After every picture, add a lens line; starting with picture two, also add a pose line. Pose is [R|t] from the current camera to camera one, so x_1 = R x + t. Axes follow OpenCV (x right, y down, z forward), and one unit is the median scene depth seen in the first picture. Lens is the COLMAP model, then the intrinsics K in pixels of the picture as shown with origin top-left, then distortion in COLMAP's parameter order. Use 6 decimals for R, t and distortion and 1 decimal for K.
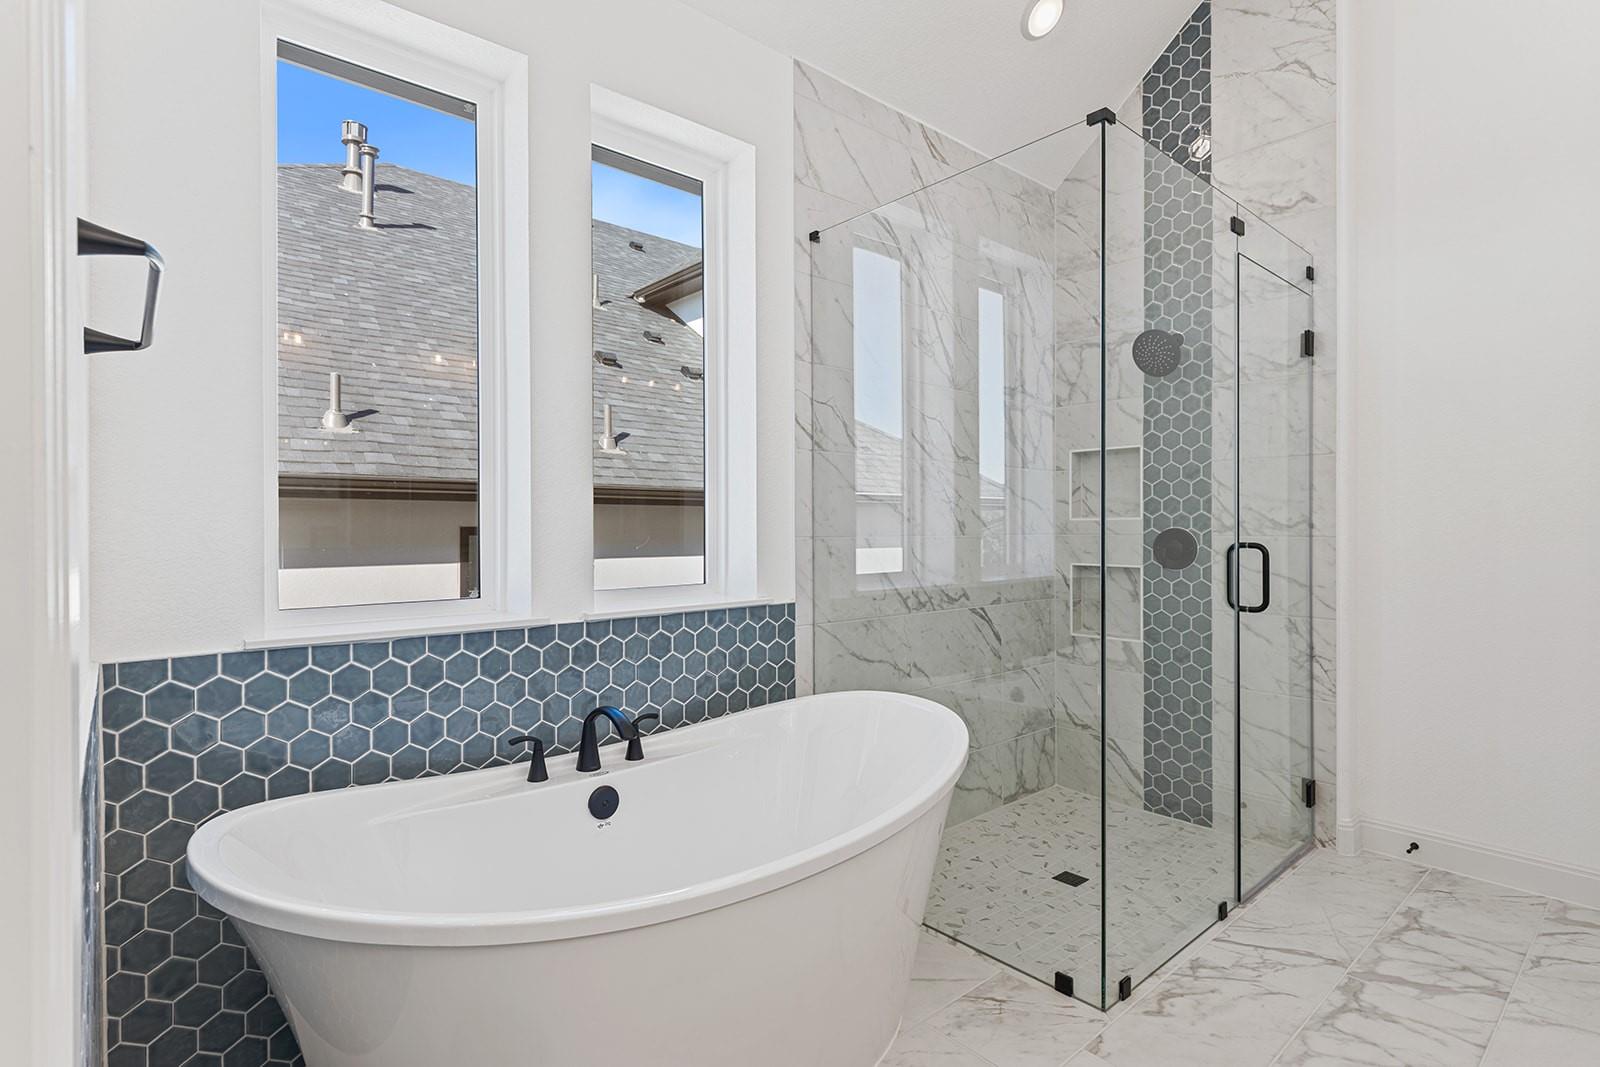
lens RADIAL K [[790.7, 0, 799.7], [0, 790.7, 527.8], [0, 0, 1]] dist [0.000273, 0.000525]
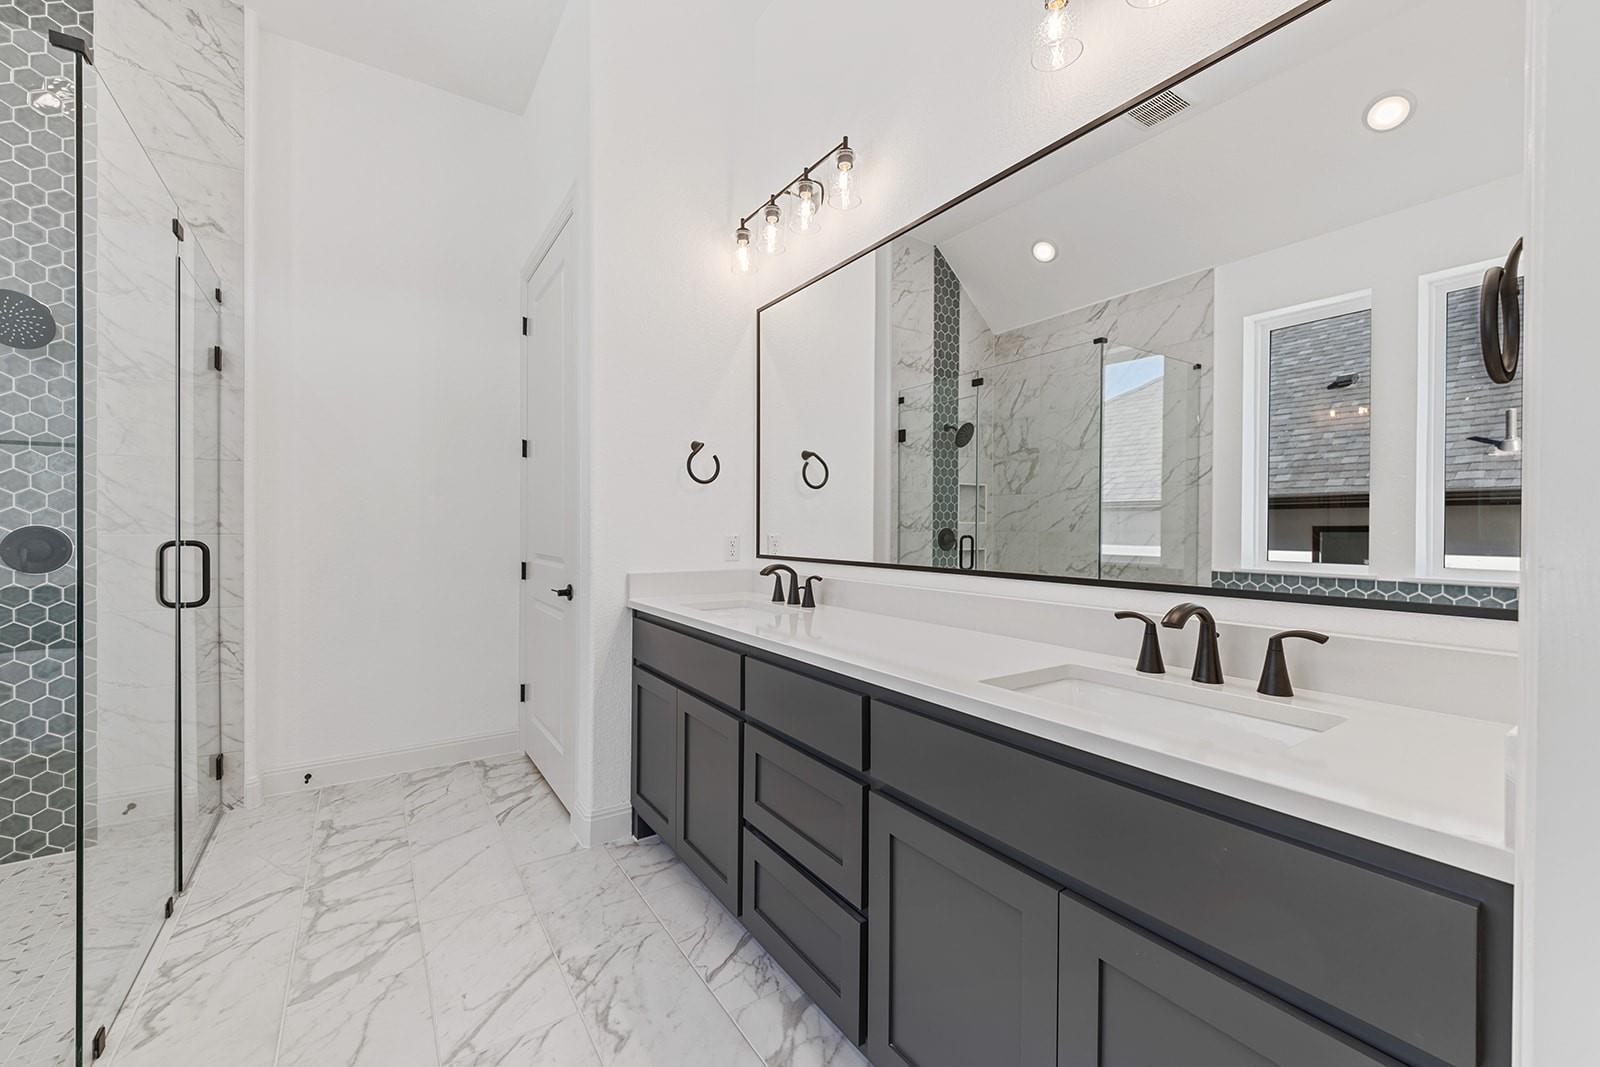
lens RADIAL K [[639.9, 0, 792.1], [0, 639.9, 530.0], [0, 0, 1]] dist [-0.001565, -0.000196]
pose [[0.132954, -0.003587, 0.991116, -0.154952], [-0.001910, 0.999991, 0.003876, 0.000342], [-0.991120, -0.002408, 0.132946, 0.105087]]
